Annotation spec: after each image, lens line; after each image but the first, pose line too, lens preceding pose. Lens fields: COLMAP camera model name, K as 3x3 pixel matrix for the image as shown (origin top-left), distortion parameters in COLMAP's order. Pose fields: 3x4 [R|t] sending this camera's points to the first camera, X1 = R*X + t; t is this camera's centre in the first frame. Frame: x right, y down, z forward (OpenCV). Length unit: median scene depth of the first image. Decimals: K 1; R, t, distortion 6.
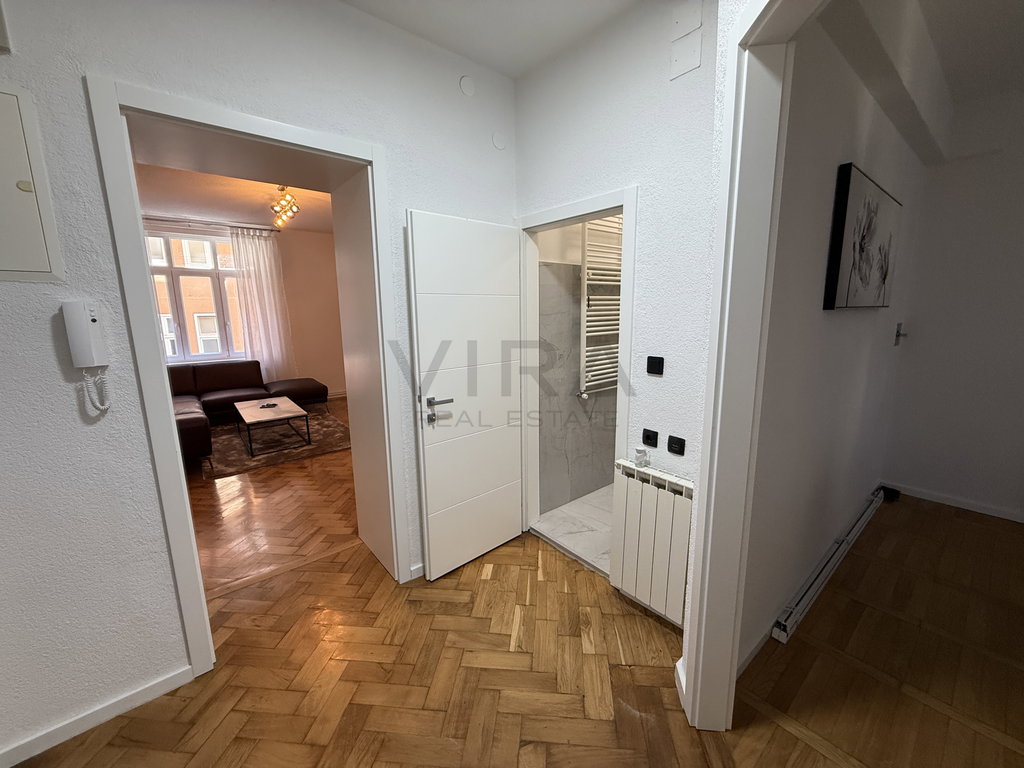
lens RADIAL K [[408.6, 0, 512.9], [0, 408.6, 384.3], [0, 0, 1]] dist [0.003728, 0.000006]
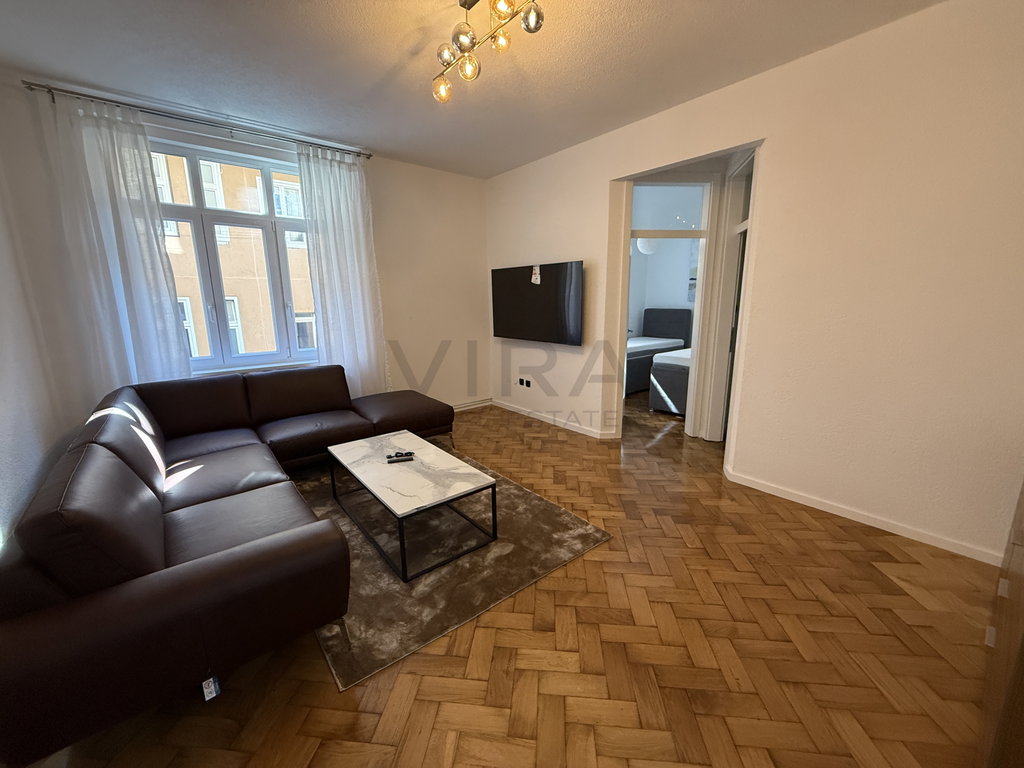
lens RADIAL K [[408.6, 0, 514.0], [0, 408.6, 382.7], [0, 0, 1]] dist [0.003728, 0.000006]
pose [[0.999947, -0.000872, 0.010255, -0.377374], [0.000599, 0.999647, 0.026558, -0.049487], [-0.010275, -0.026550, 0.999595, 0.387356]]
